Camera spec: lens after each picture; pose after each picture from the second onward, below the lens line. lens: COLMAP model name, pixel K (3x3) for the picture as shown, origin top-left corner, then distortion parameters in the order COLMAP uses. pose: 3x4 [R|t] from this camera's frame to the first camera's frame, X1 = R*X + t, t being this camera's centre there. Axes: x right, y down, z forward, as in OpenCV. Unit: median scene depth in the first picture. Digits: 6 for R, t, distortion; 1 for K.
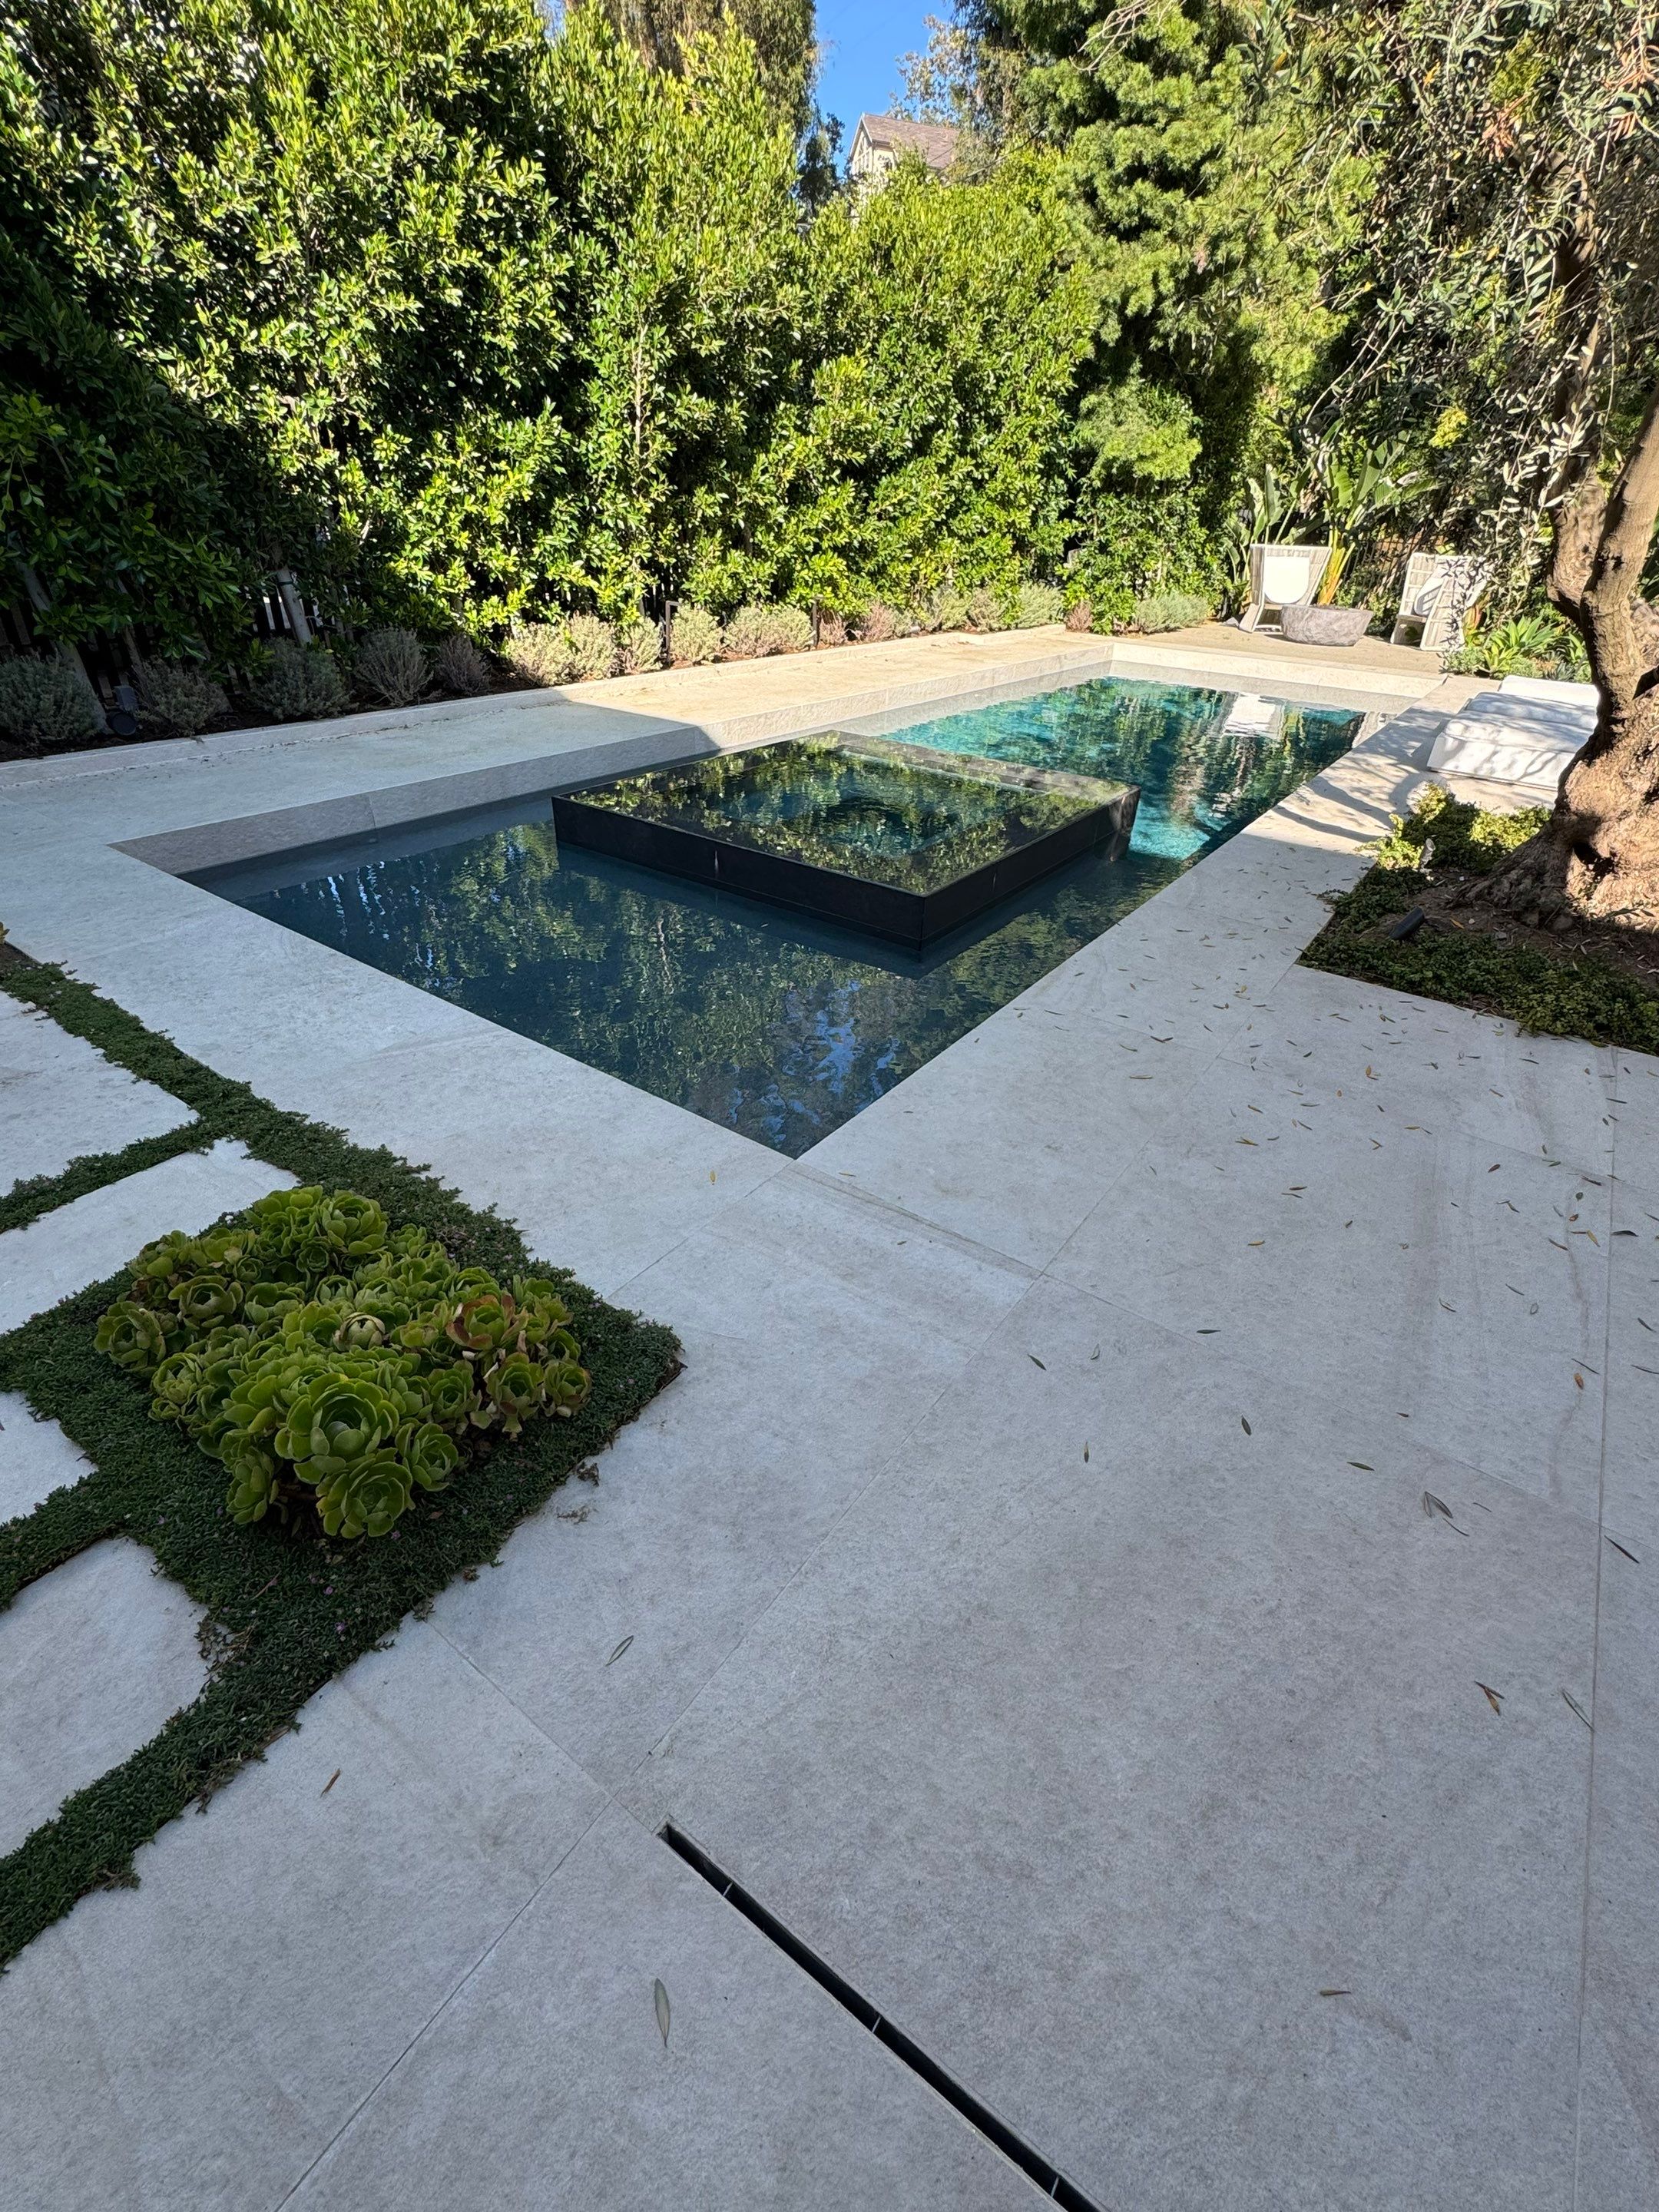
lens RADIAL K [[988.1, 0, 829.5], [0, 988.1, 1106.0], [0, 0, 1]] dist [-0.000714, 0.000160]
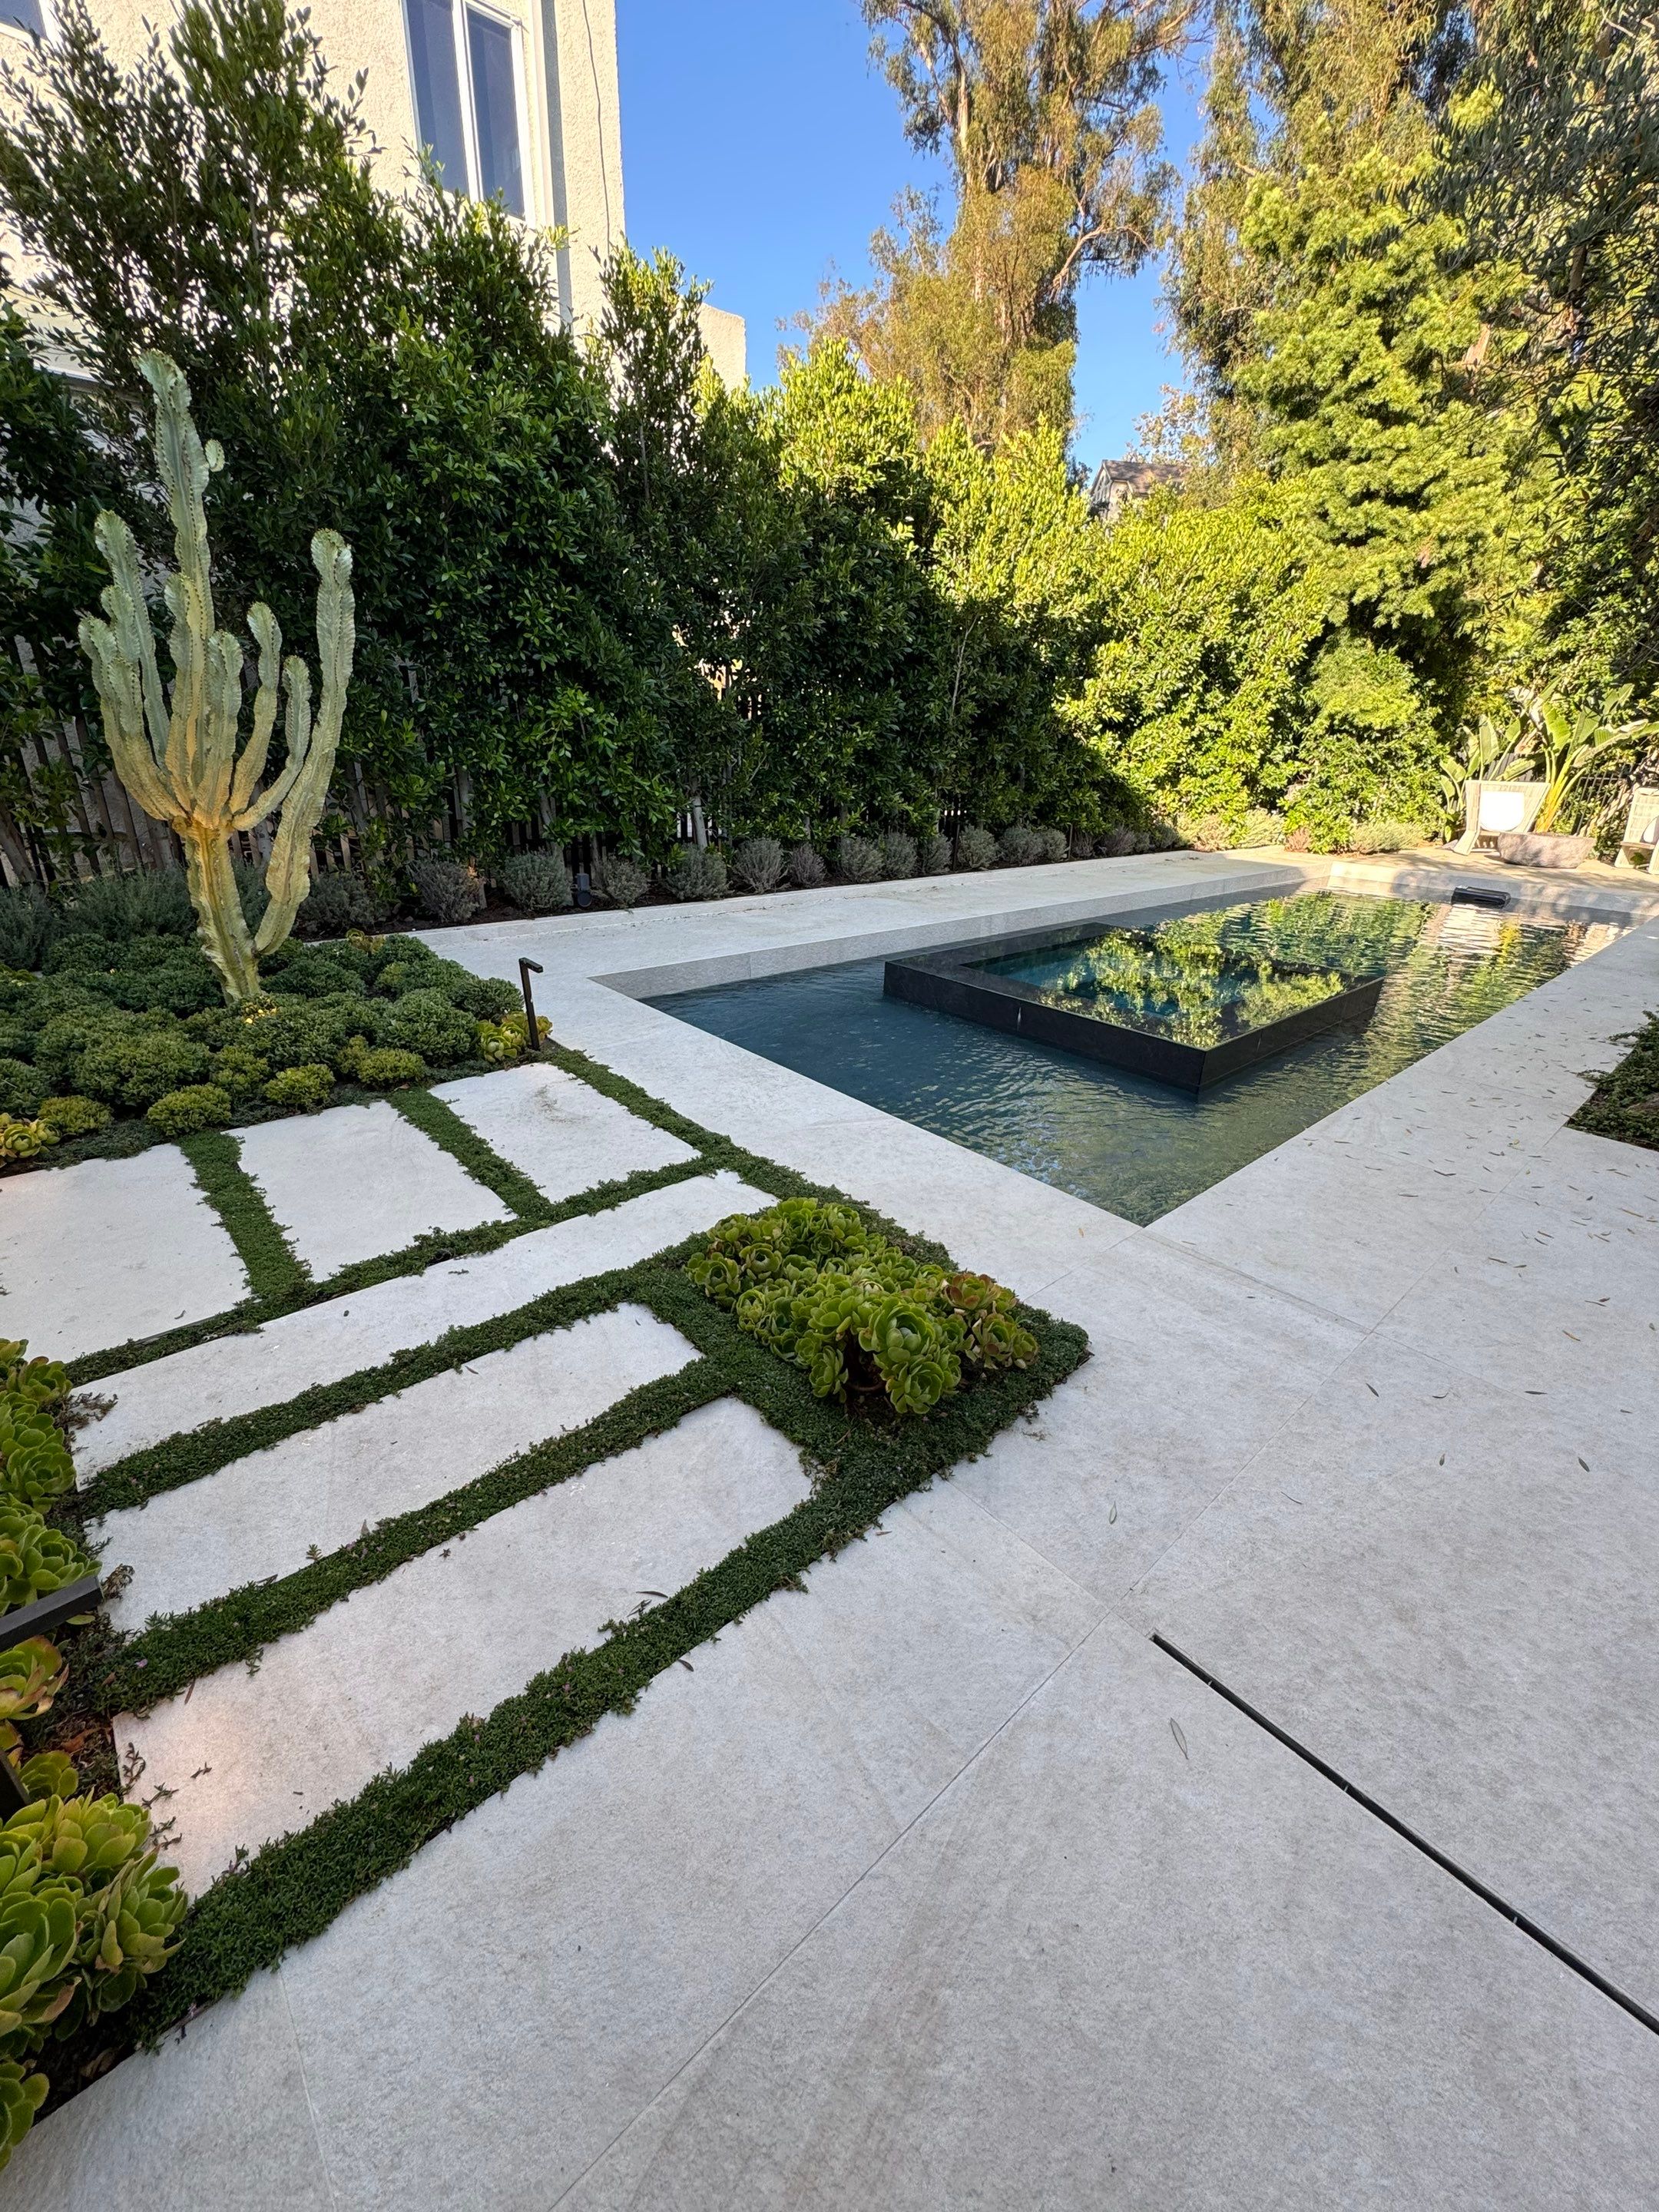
lens RADIAL K [[884.7, 0, 829.5], [0, 884.7, 1106.0], [0, 0, 1]] dist [-0.001416, 0.000075]
pose [[0.974825, 0.077574, -0.209044, -0.161499], [-0.110642, 0.982253, -0.151448, 0.093208], [0.193585, 0.170765, 0.966108, -0.165015]]
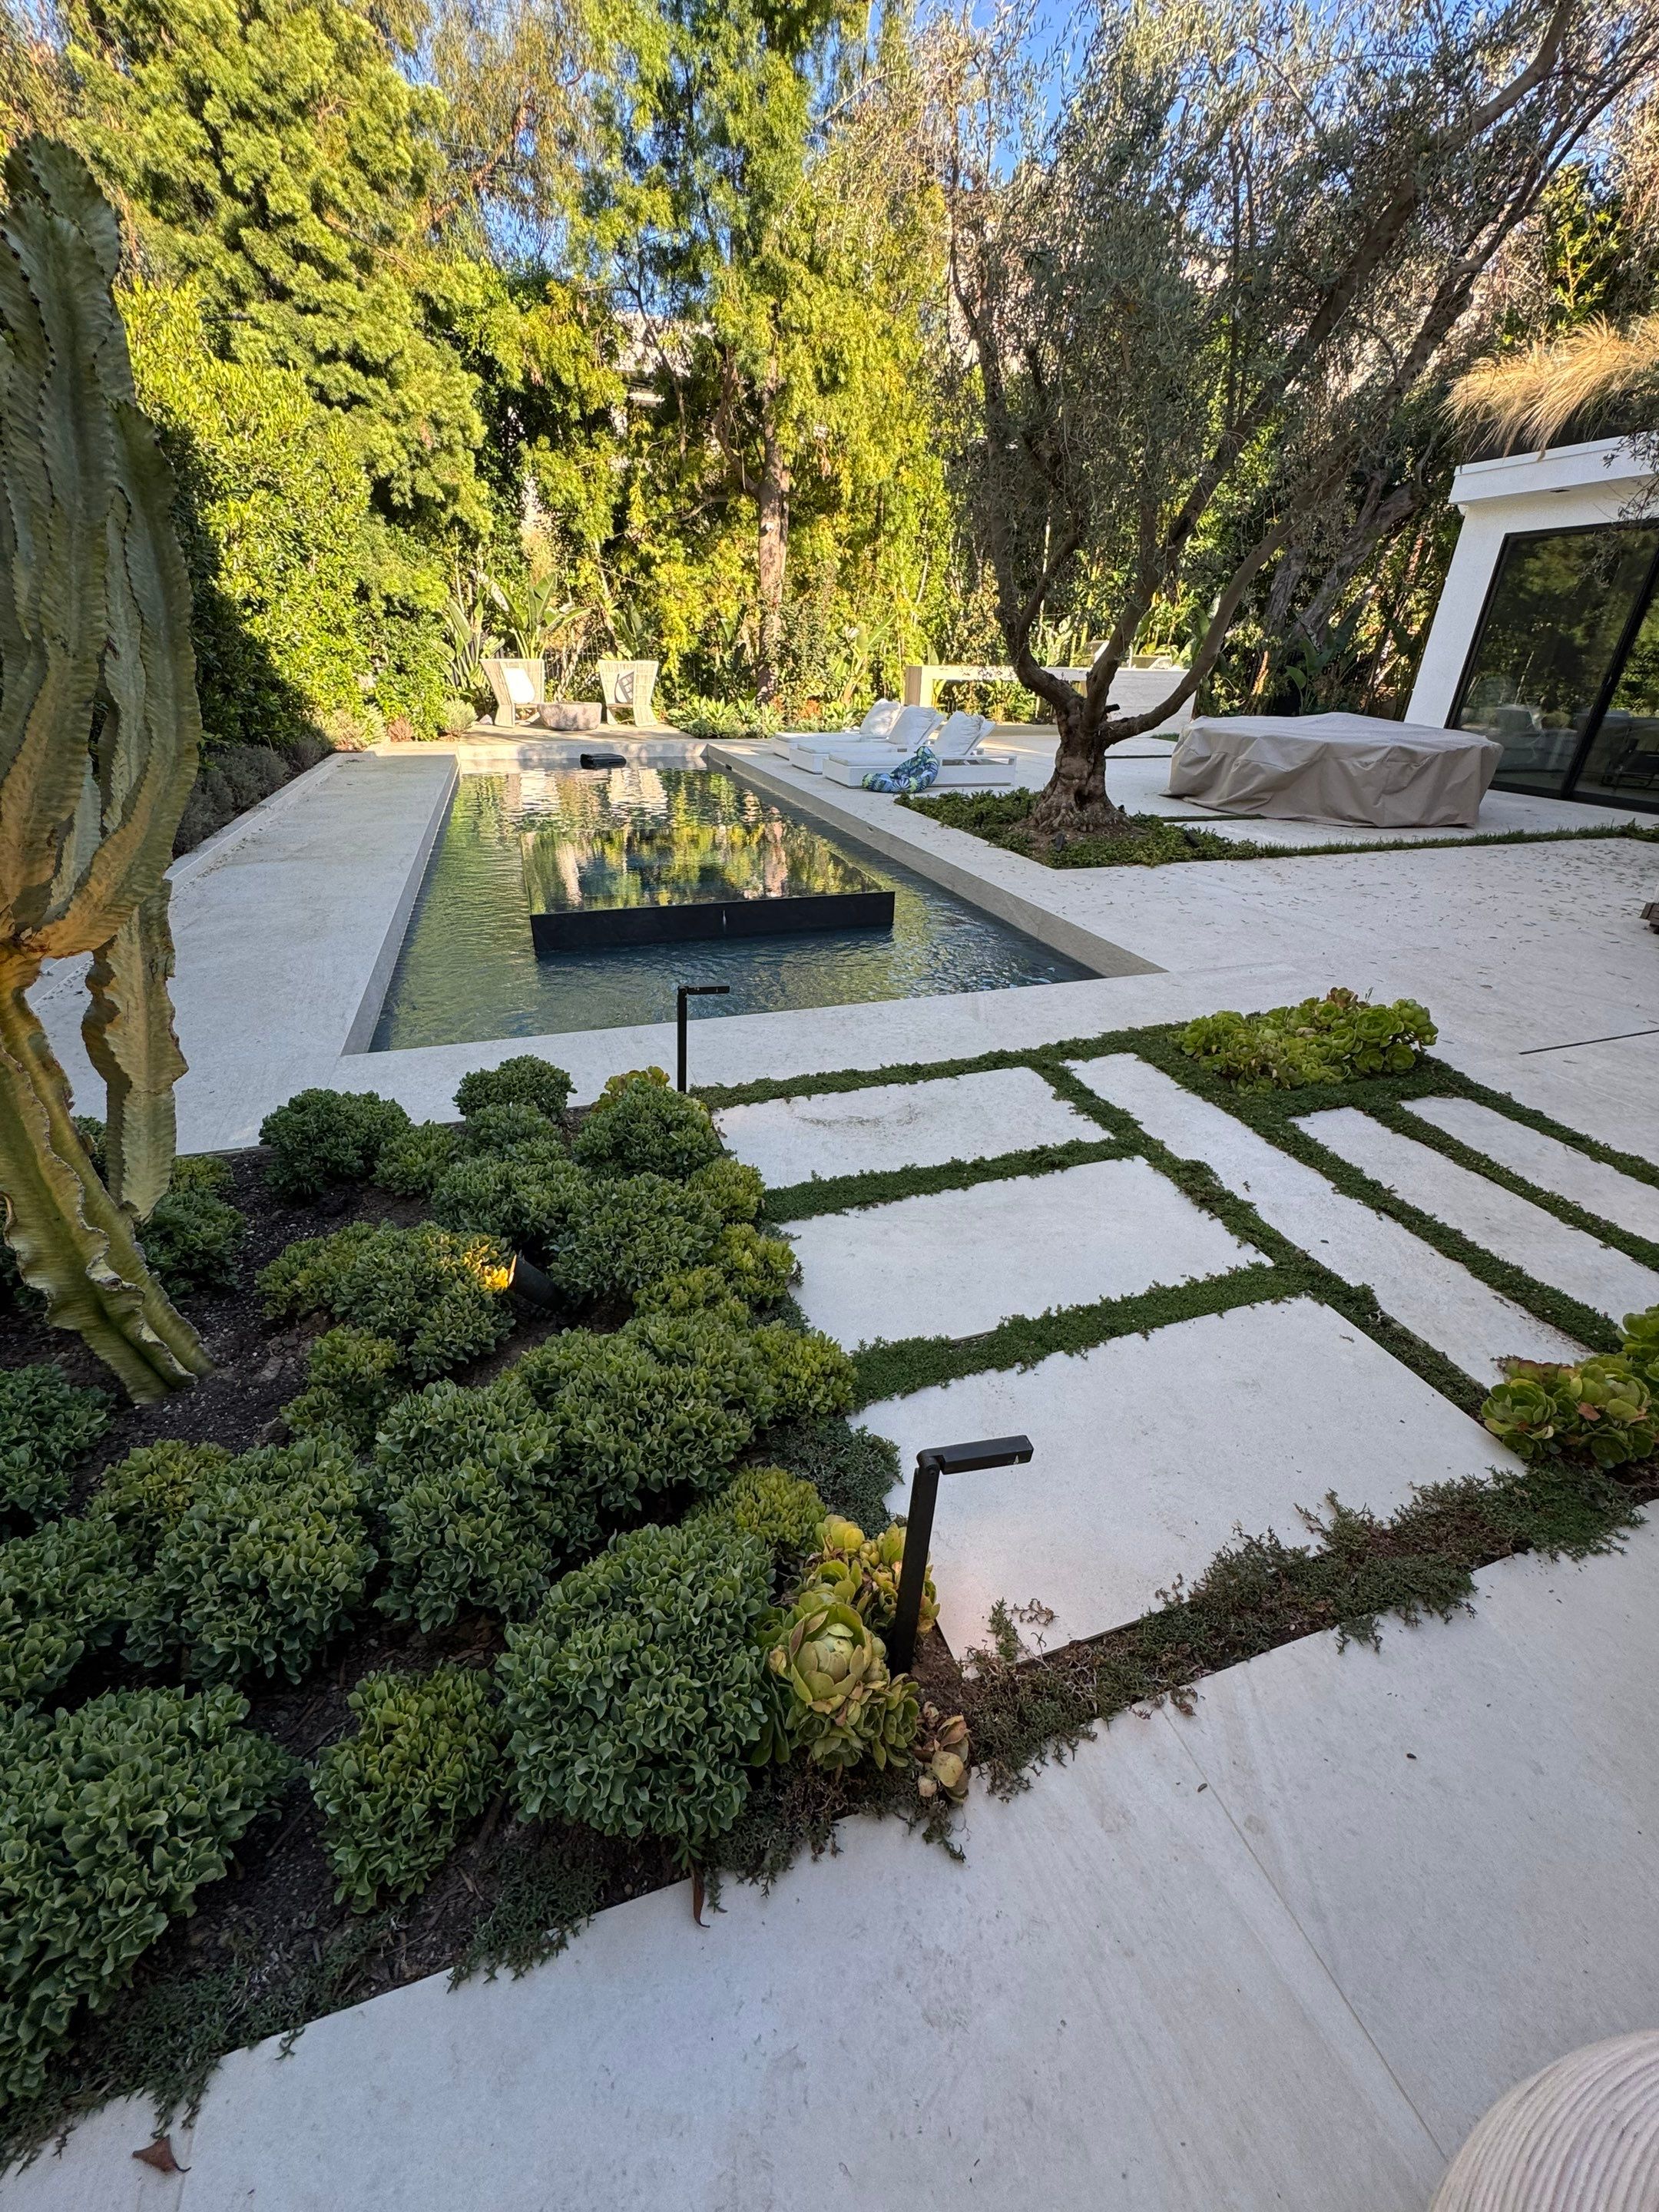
lens RADIAL K [[878.5, 0, 824.9], [0, 878.5, 1110.1], [0, 0, 1]] dist [-0.003663, -0.000276]
pose [[0.588365, -0.404196, 0.700323, -1.451579], [0.427427, 0.890670, 0.154960, -0.219675], [-0.686391, 0.208164, 0.696804, 0.231744]]
